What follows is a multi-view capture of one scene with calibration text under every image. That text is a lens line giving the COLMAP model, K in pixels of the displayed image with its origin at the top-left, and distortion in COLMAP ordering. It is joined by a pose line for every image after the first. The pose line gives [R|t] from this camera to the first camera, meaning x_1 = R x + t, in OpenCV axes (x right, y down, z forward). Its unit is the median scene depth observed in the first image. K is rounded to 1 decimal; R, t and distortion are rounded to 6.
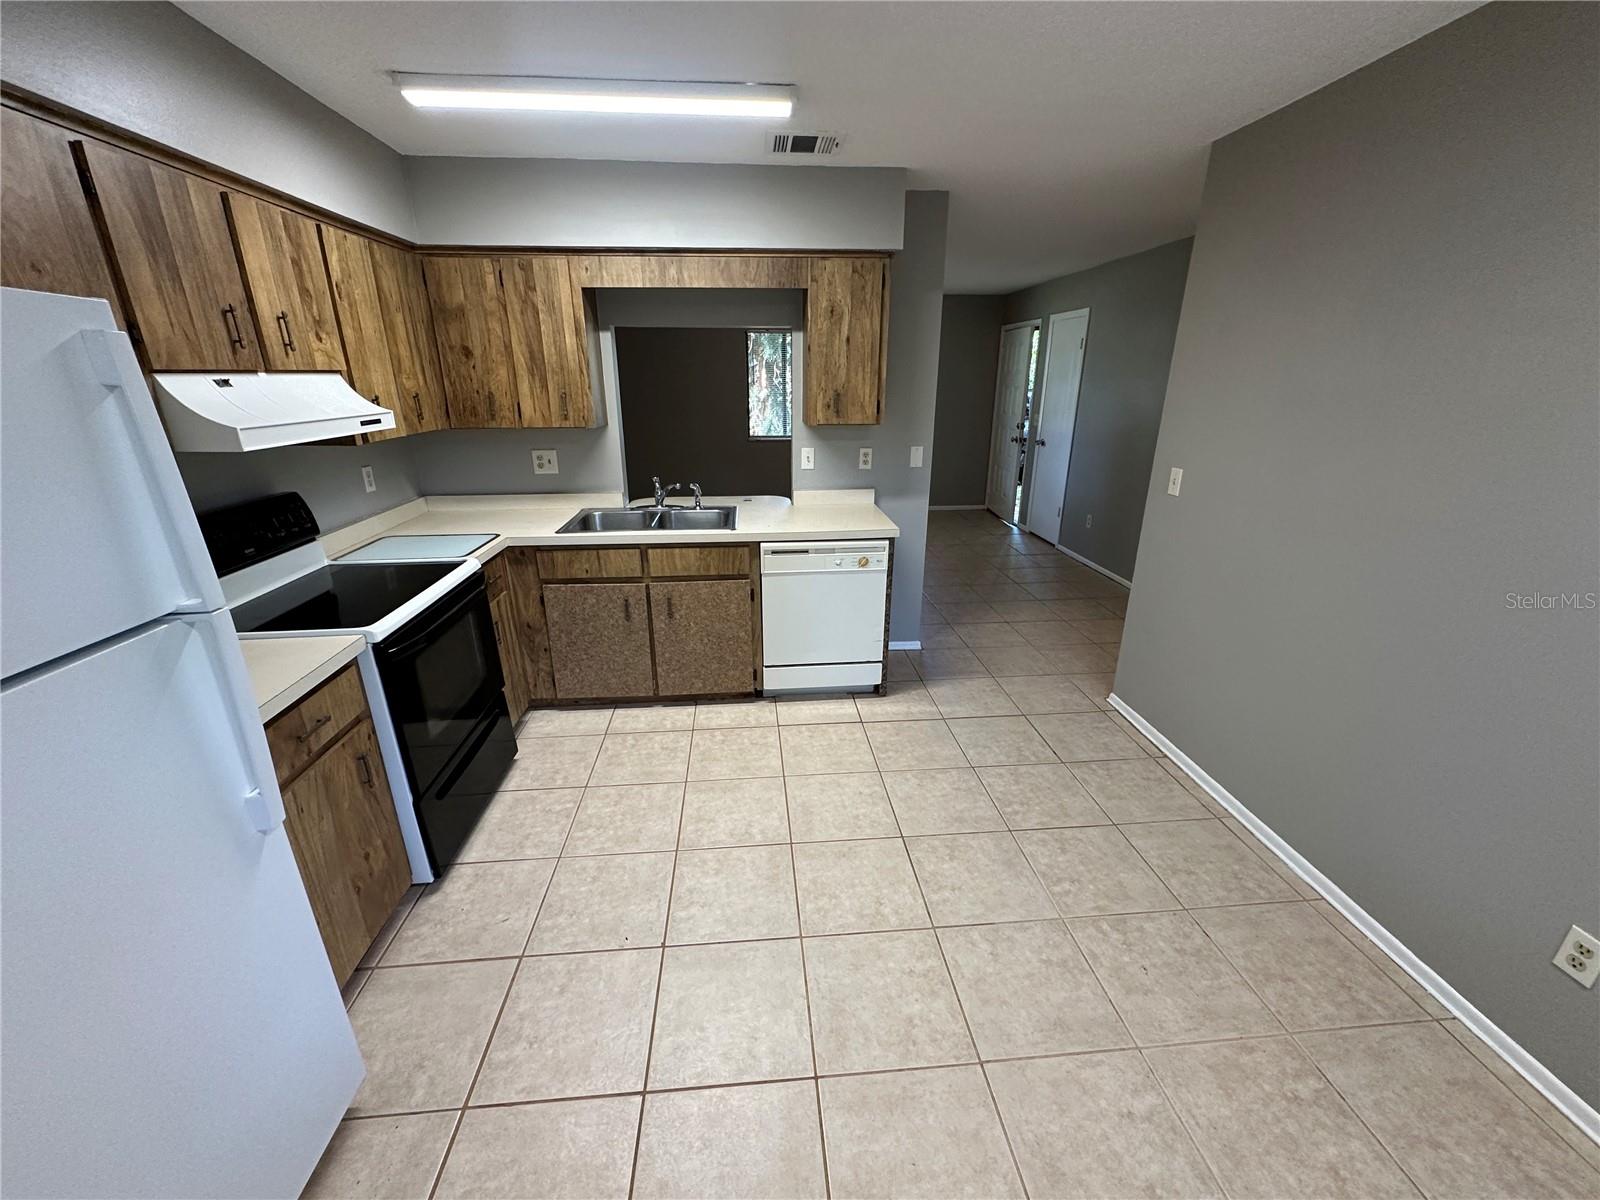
lens RADIAL K [[635.9, 0, 799.0], [0, 635.9, 599.9], [0, 0, 1]] dist [-0.001306, 0.000134]
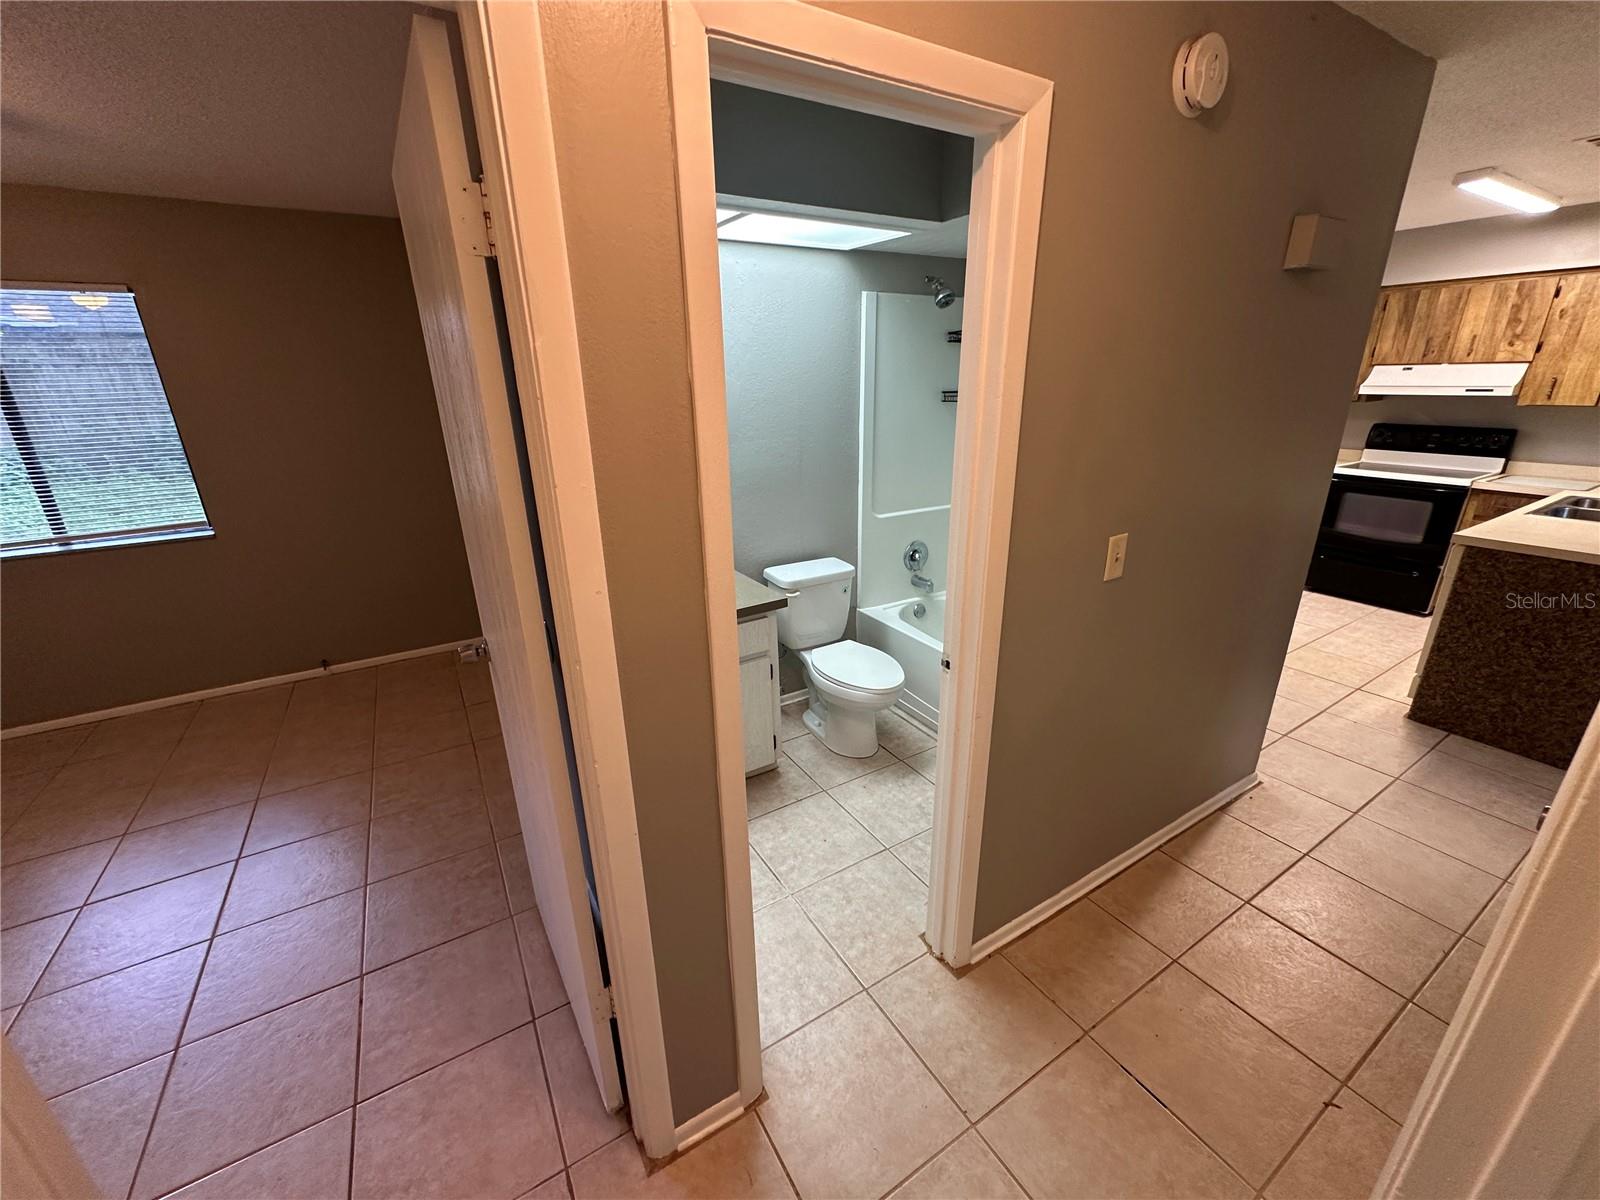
lens RADIAL K [[635.9, 0, 800.6], [0, 635.9, 602.0], [0, 0, 1]] dist [-0.001306, 0.000134]
pose [[-0.892008, 0.173388, -0.417443, 1.563605], [-0.128144, 0.788619, 0.601381, -0.518413], [0.433475, 0.589930, -0.681236, 1.403913]]
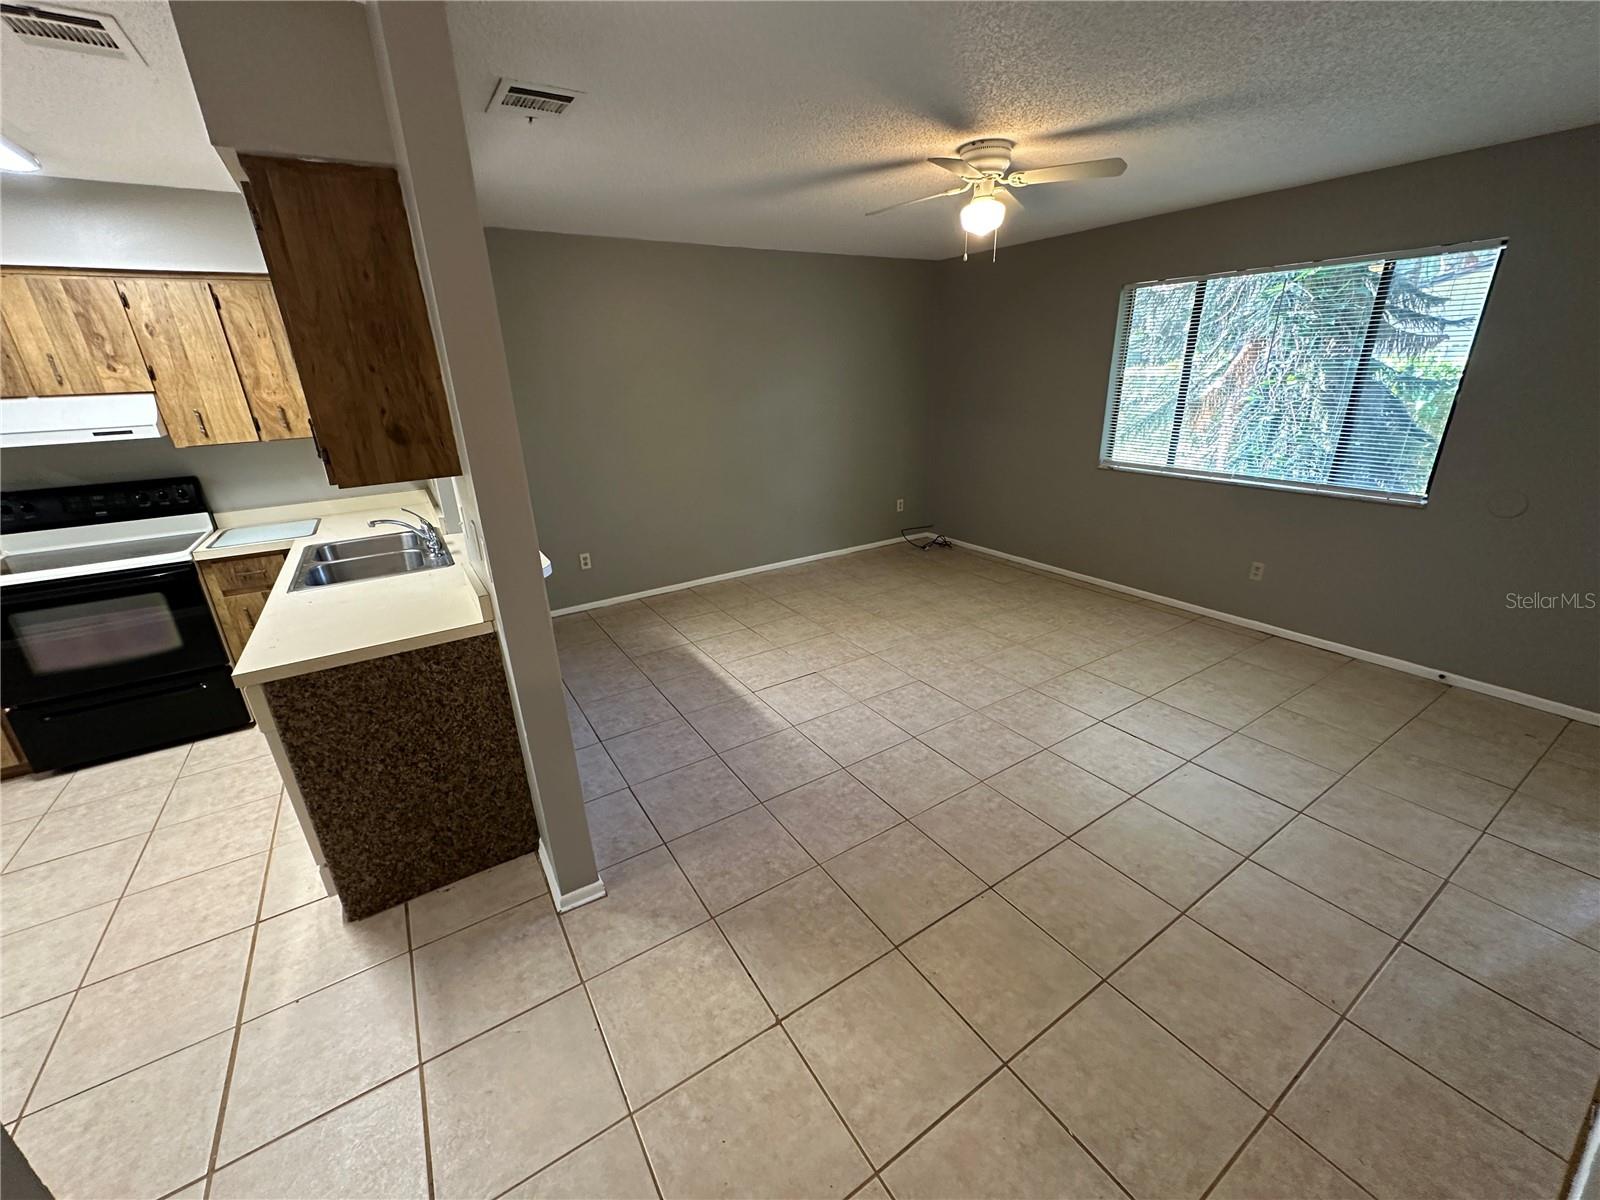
lens RADIAL K [[635.9, 0, 798.8], [0, 635.9, 602.0], [0, 0, 1]] dist [-0.001306, 0.000134]
pose [[0.470394, 0.299108, -0.830219, 0.925662], [-0.266506, 0.945027, 0.189471, -0.455329], [0.841252, 0.132132, 0.524249, 1.226910]]
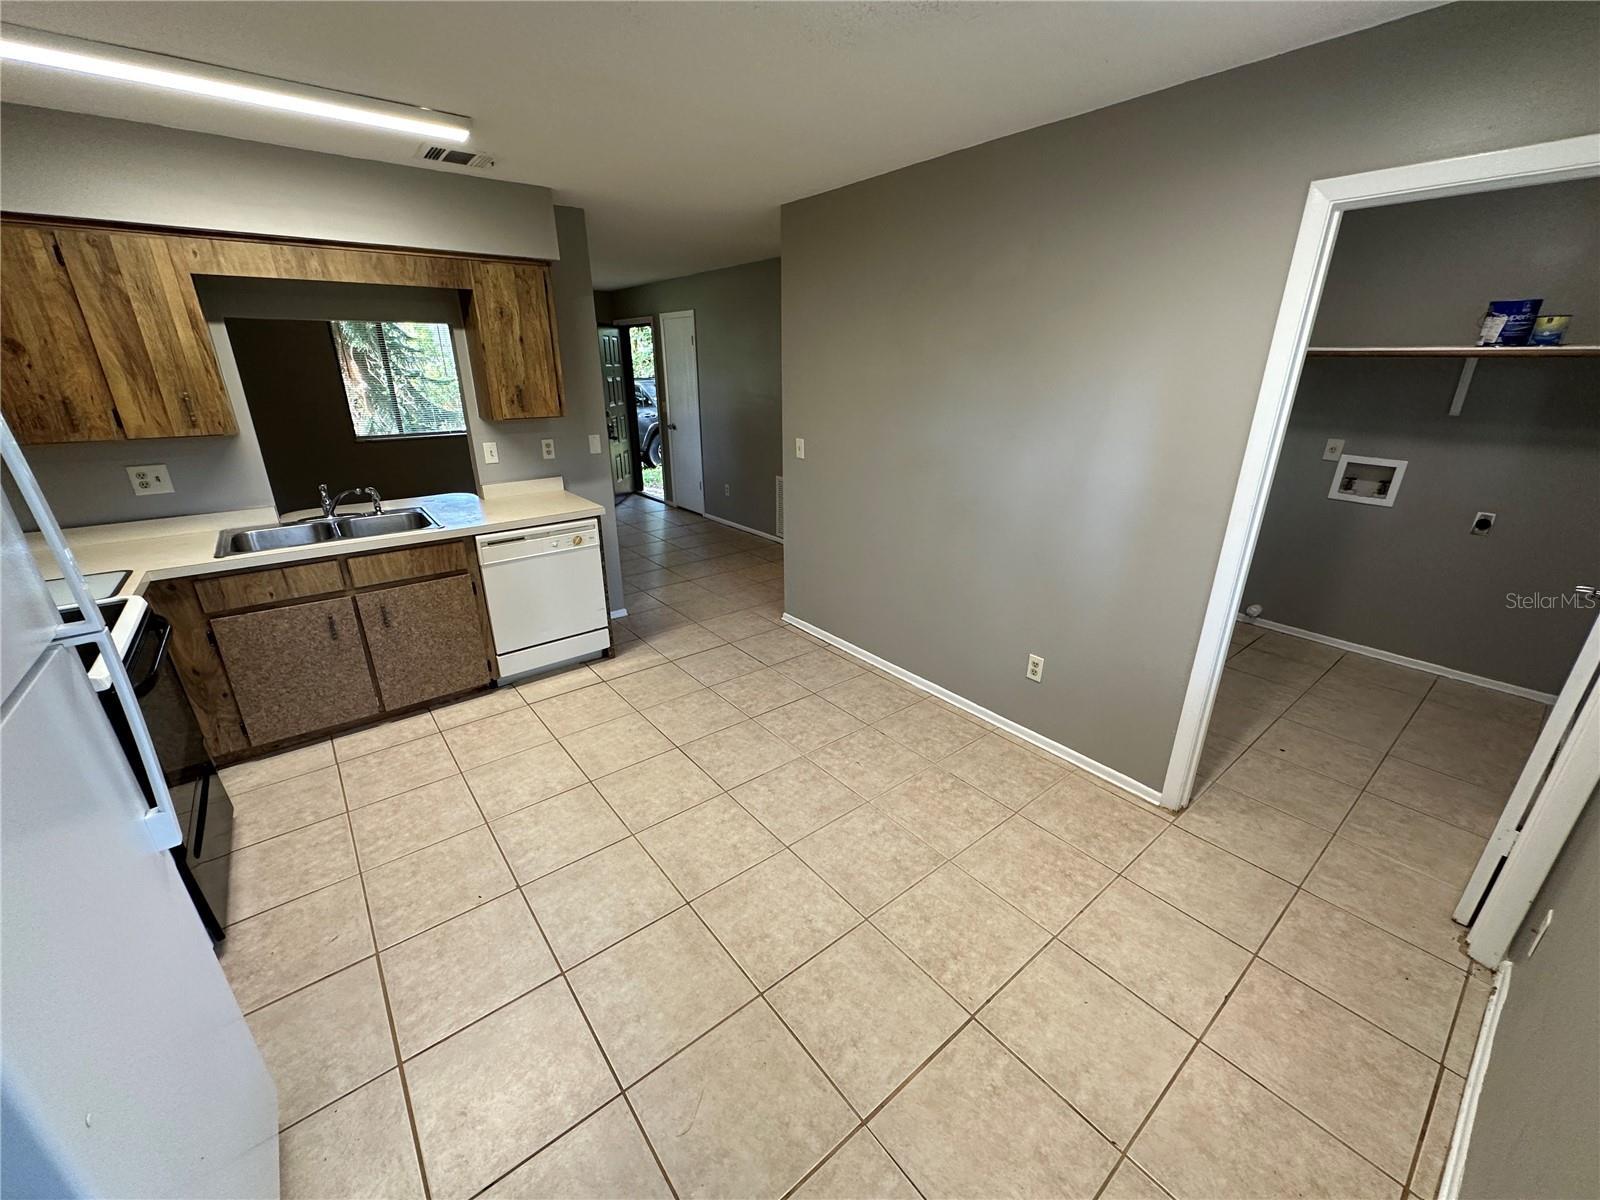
lens RADIAL K [[635.9, 0, 795.5], [0, 635.9, 600.2], [0, 0, 1]] dist [-0.001306, 0.000134]
pose [[0.832393, -0.193632, 0.519257, -0.200059], [0.184374, 0.980359, 0.070018, 0.039390], [-0.522616, 0.037455, 0.851745, -0.161788]]
